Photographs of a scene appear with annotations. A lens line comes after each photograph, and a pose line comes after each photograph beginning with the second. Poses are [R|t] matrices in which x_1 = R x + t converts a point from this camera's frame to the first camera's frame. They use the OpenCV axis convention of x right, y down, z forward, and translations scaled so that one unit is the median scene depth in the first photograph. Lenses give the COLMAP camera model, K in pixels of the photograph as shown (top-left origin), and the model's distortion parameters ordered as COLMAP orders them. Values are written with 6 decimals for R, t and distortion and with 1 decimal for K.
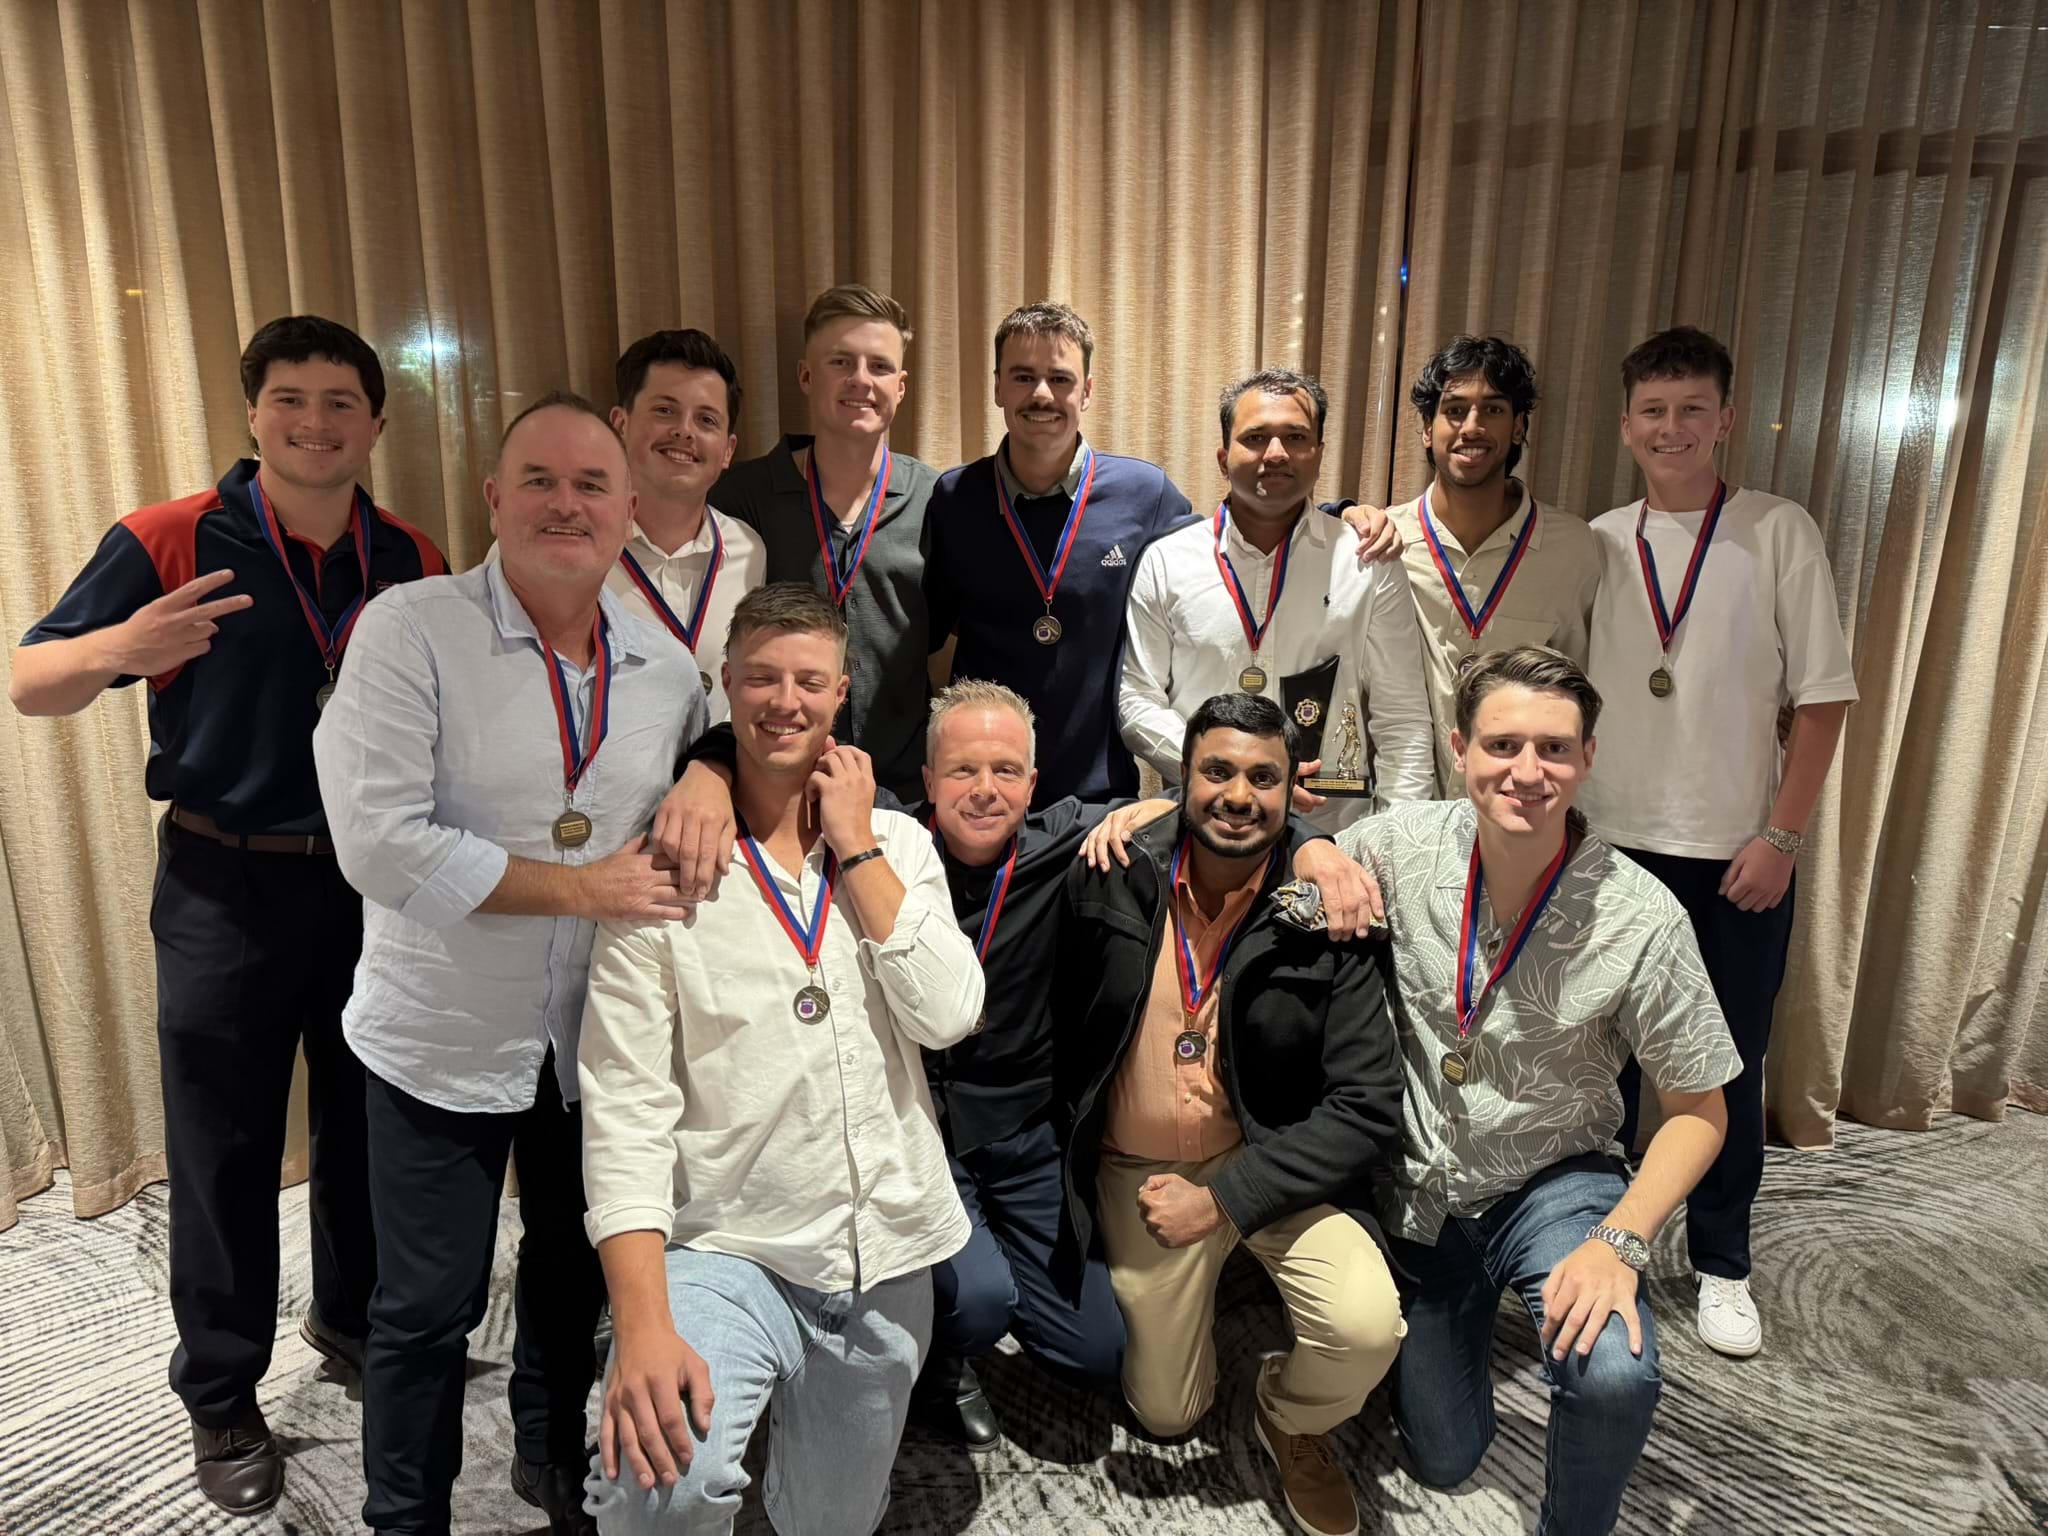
lens RADIAL K [[1437.4, 0, 1026.9], [0, 1437.4, 783.4], [0, 0, 1]] dist [0.018962, -0.016044]
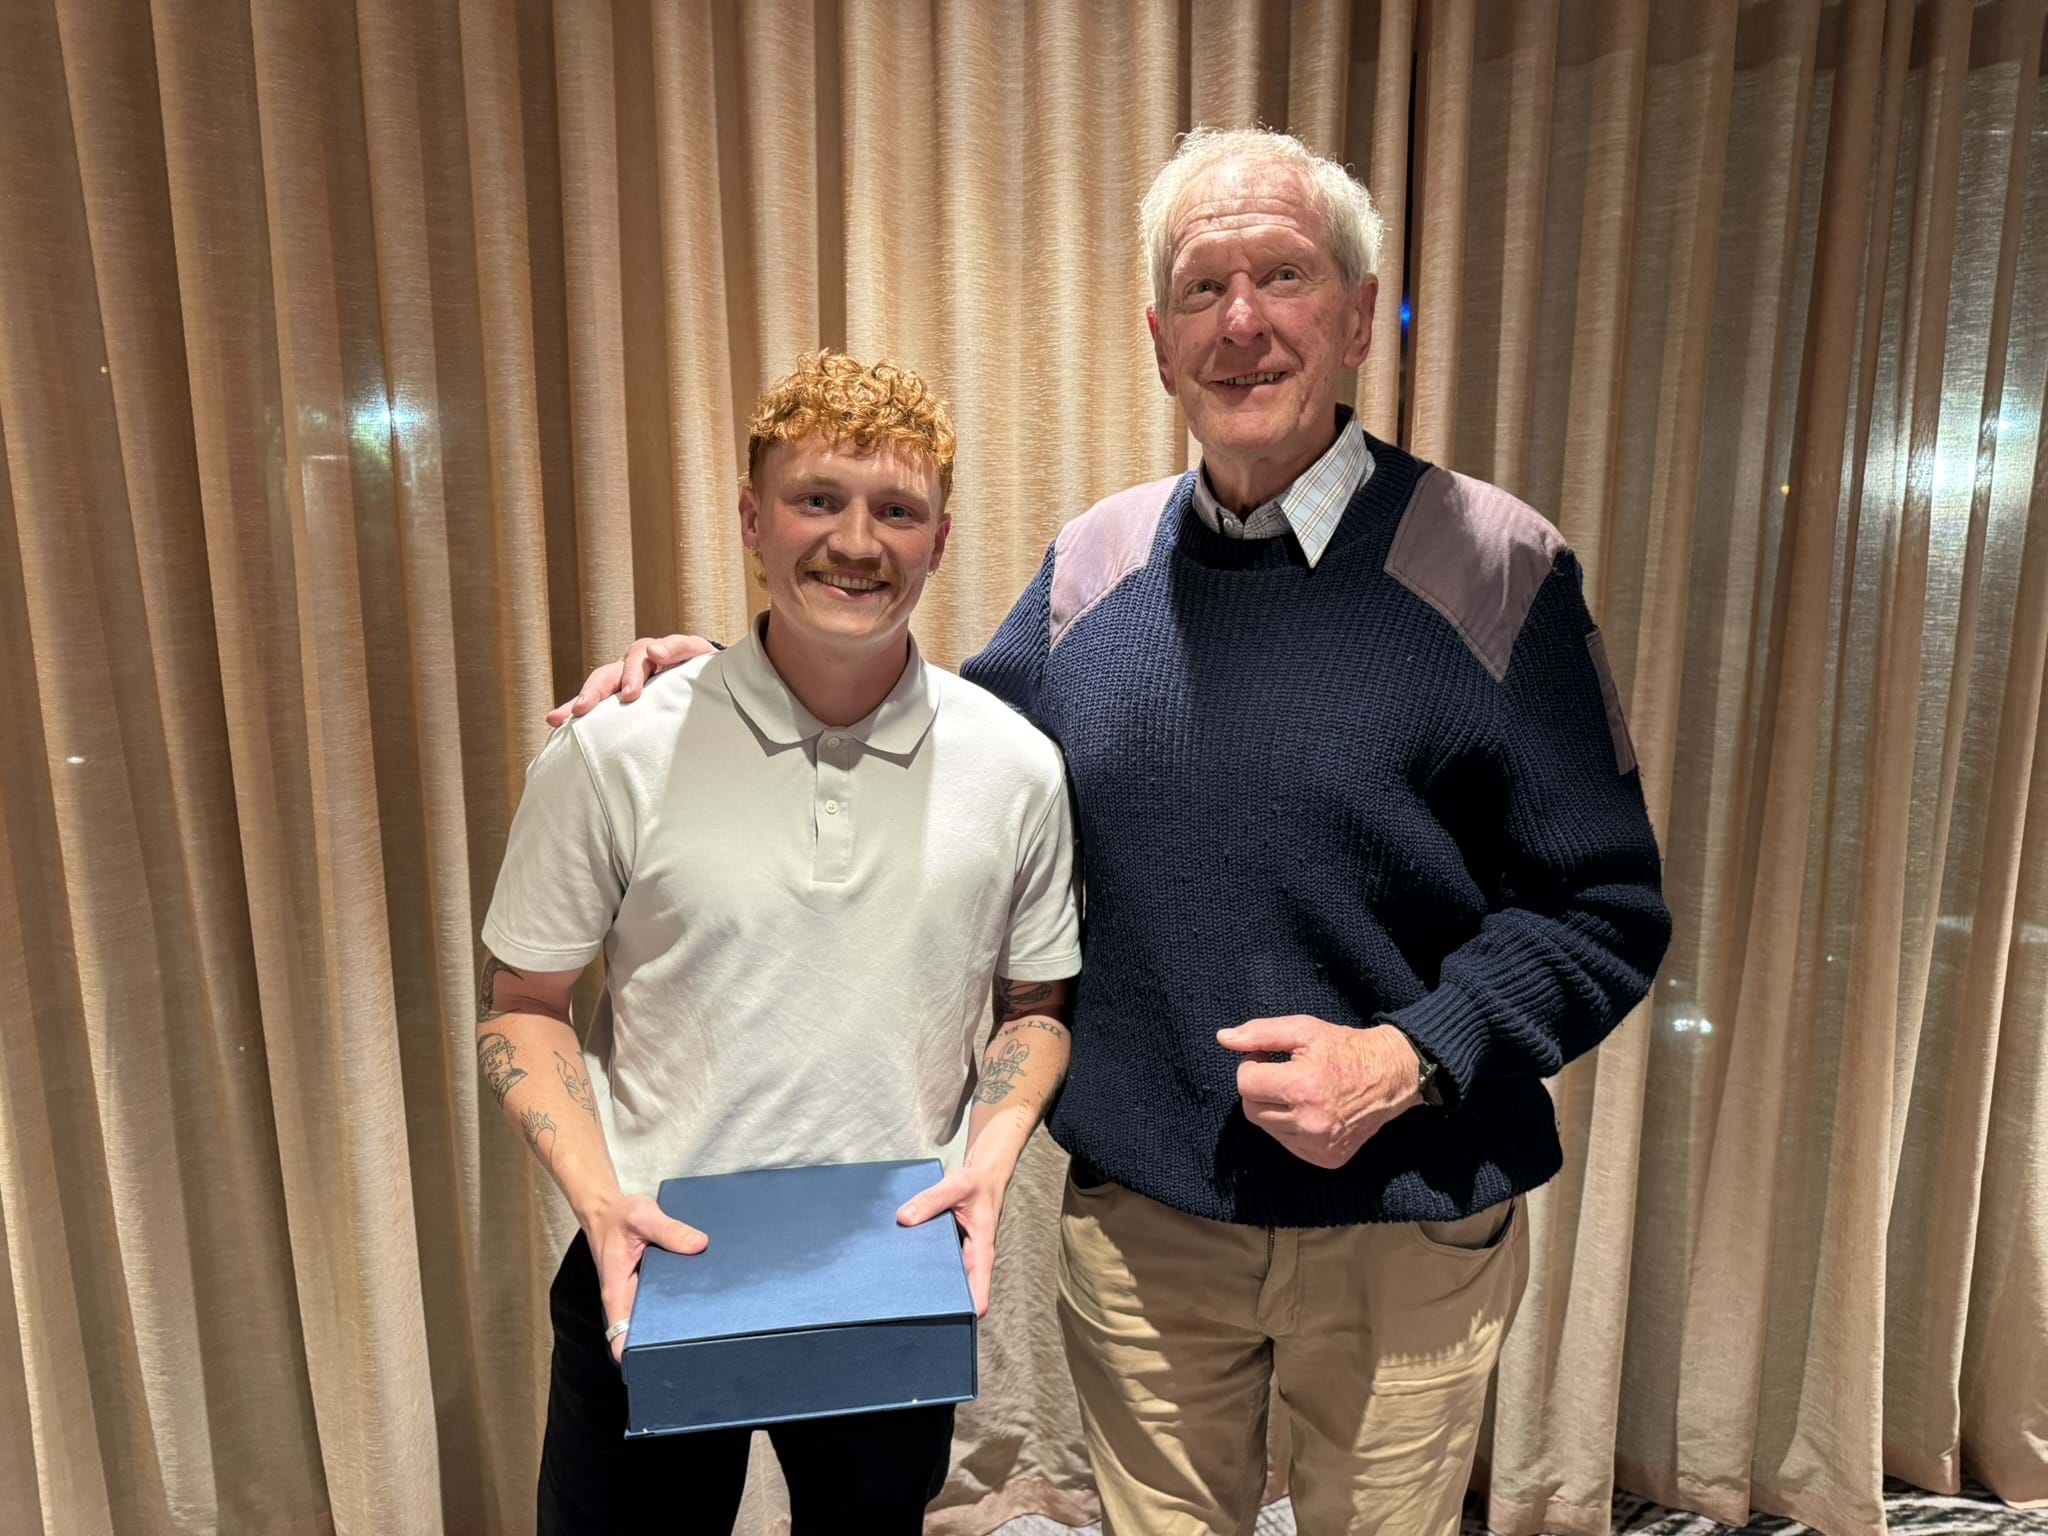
lens RADIAL K [[1437.4, 0, 1024.9], [0, 1437.4, 782.4], [0, 0, 1]] dist [0.018962, -0.016044]
pose [[0.999889, -0.006268, -0.013525, 0.104883], [0.005611, 0.998826, -0.048118, -0.075731], [0.013811, 0.048037, 0.998750, 0.388299]]
